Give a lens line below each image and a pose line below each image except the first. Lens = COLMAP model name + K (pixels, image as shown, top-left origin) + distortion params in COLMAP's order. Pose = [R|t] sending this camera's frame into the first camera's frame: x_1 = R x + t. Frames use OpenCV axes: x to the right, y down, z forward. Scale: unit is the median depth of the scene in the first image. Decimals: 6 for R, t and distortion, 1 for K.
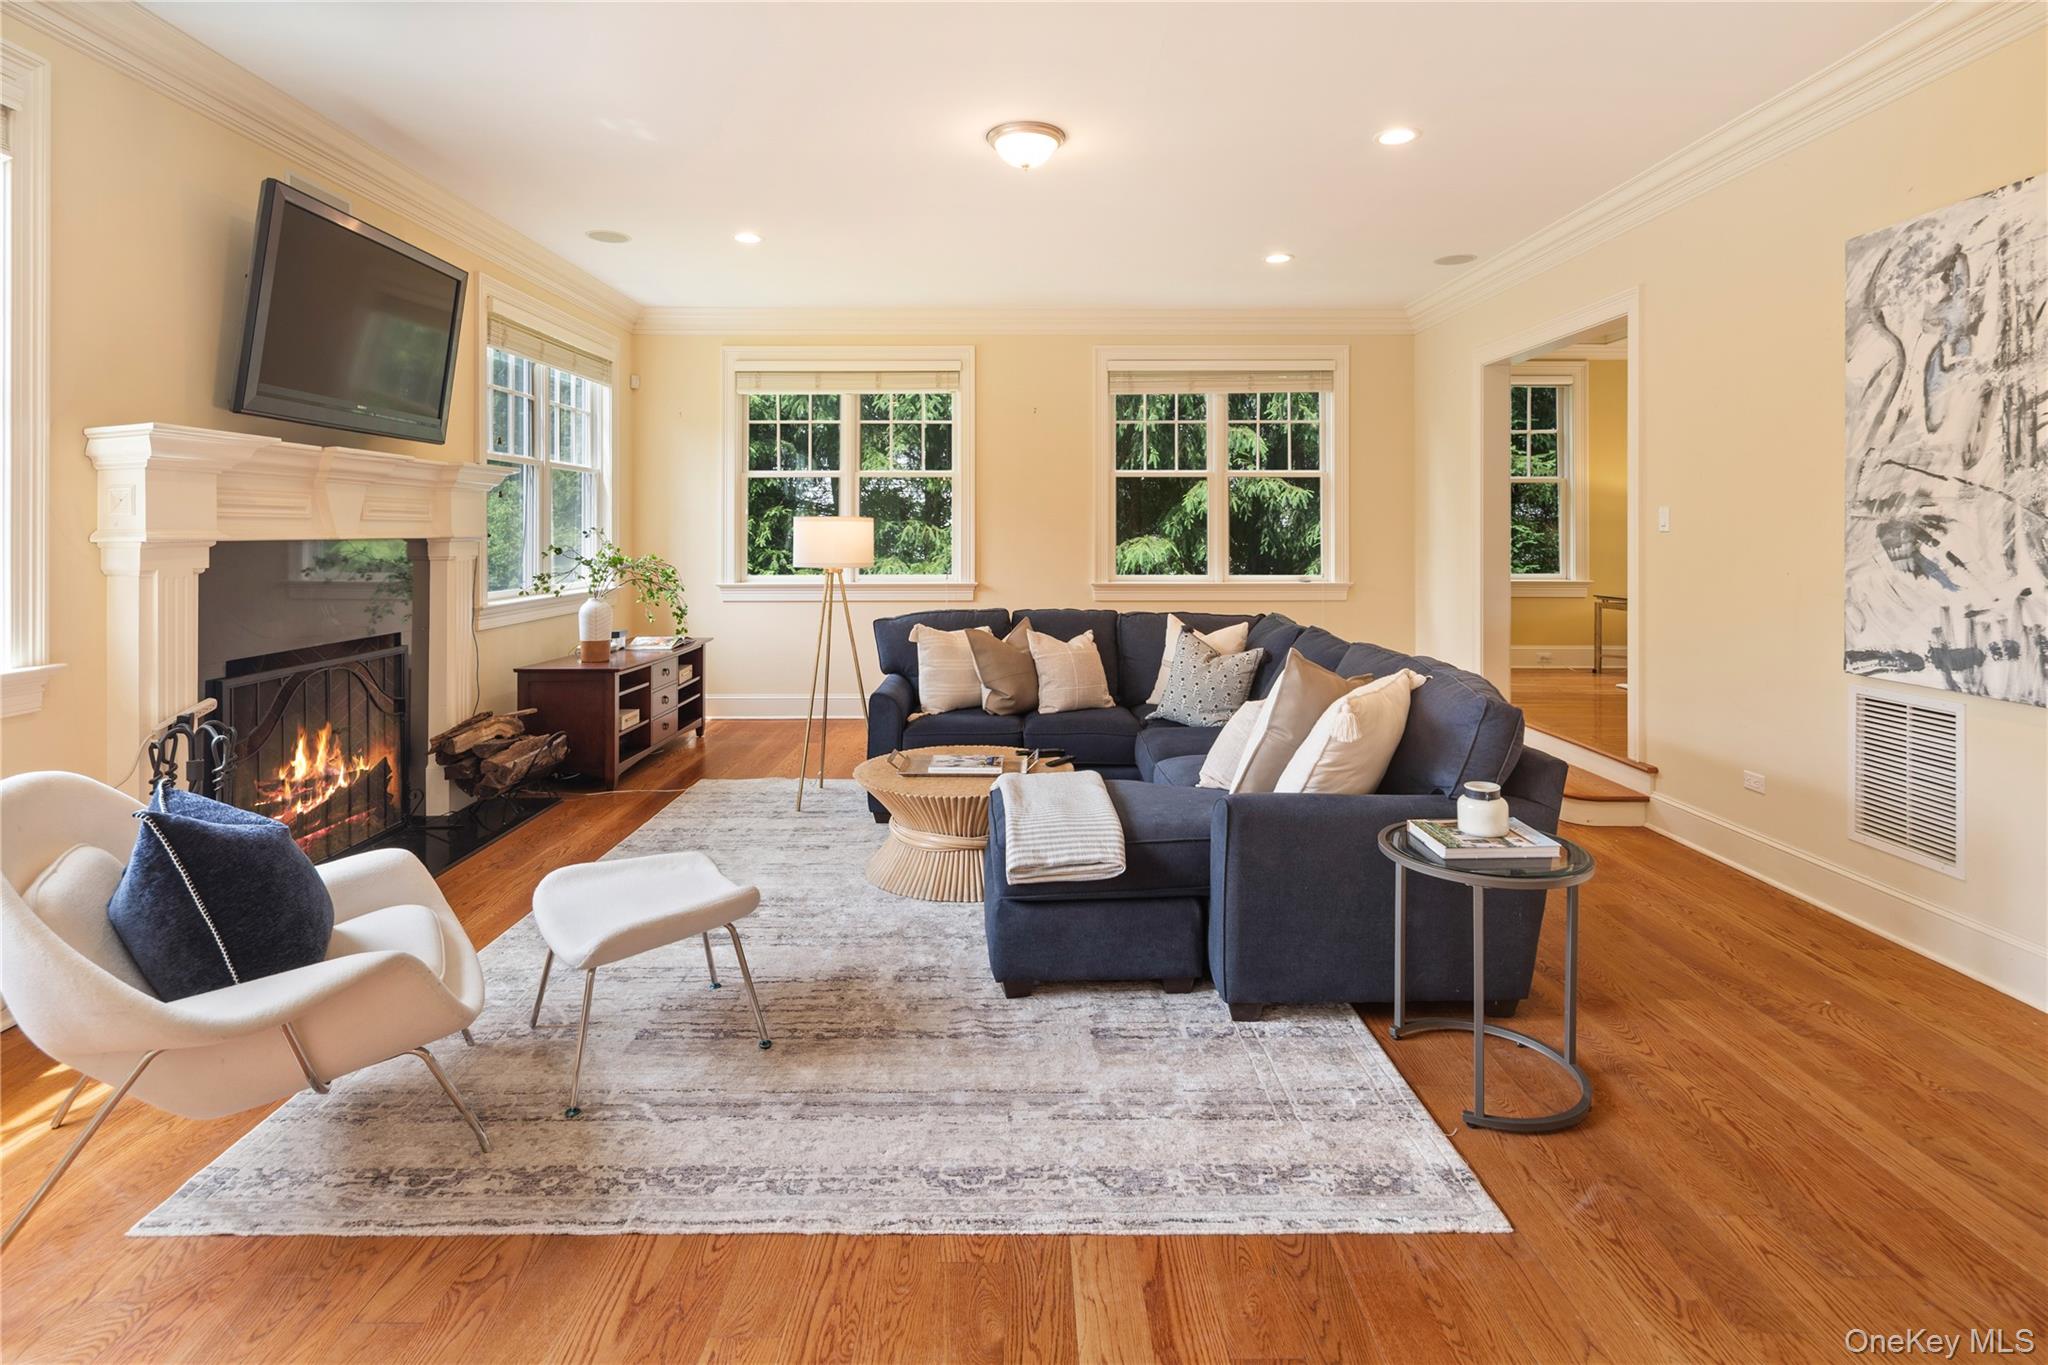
lens RADIAL K [[1020.9, 0, 1018.1], [0, 1020.9, 526.8], [0, 0, 1]] dist [0.000542, -0.001105]
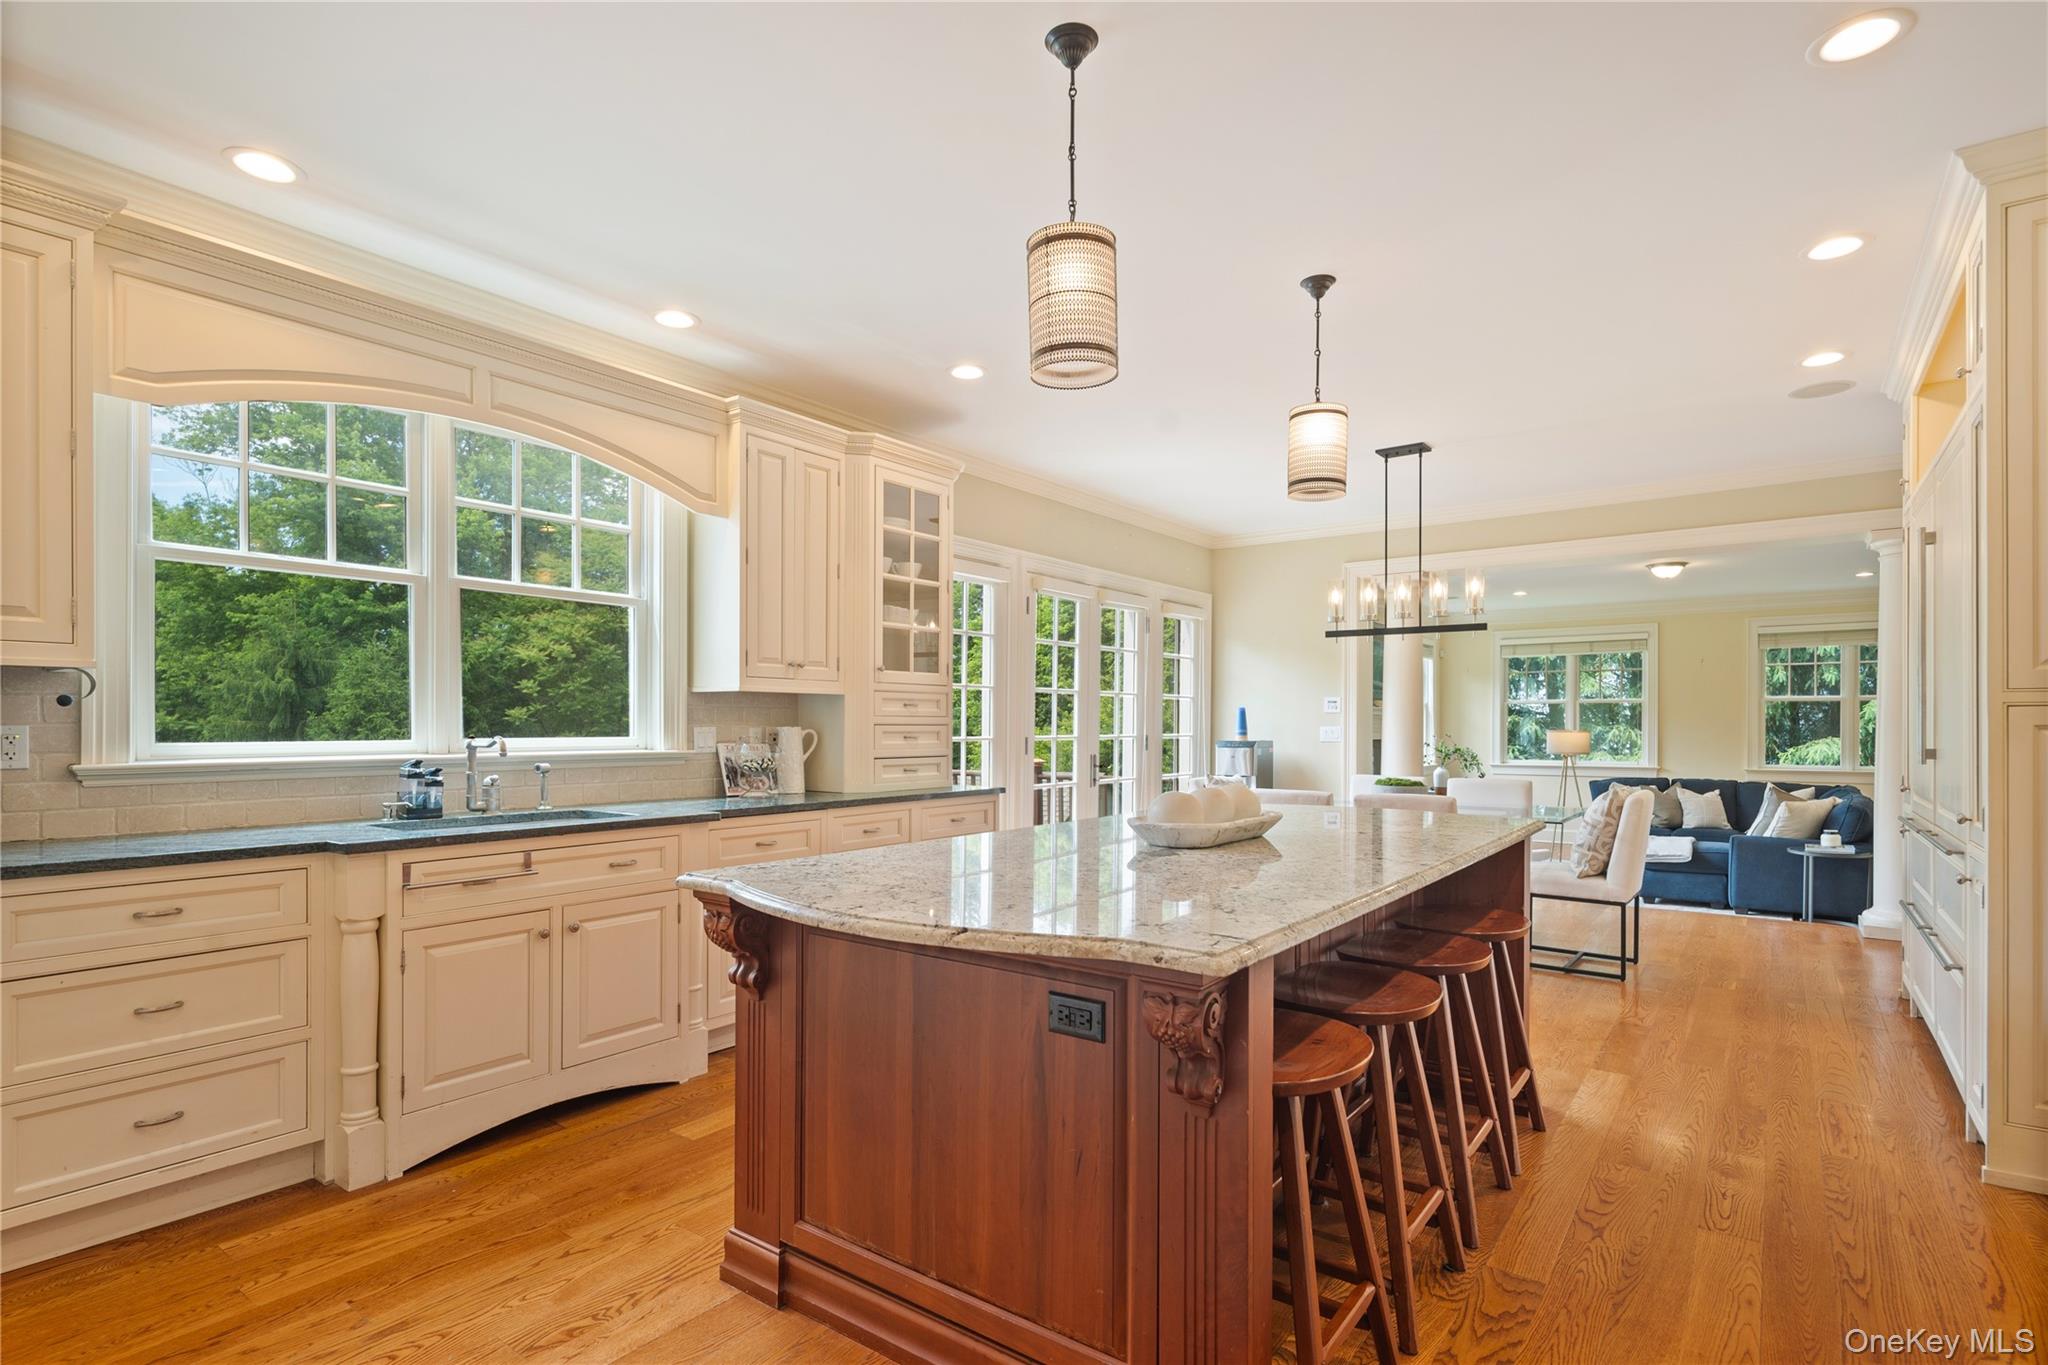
lens RADIAL K [[1020.9, 0, 1024.0], [0, 1020.9, 731.9], [0, 0, 1]] dist [0.000542, -0.001105]
pose [[0.802860, 0.003018, -0.596161, 0.210969], [0.003175, 0.999951, 0.009337, -0.036157], [0.596160, -0.009389, 0.802811, -1.652852]]
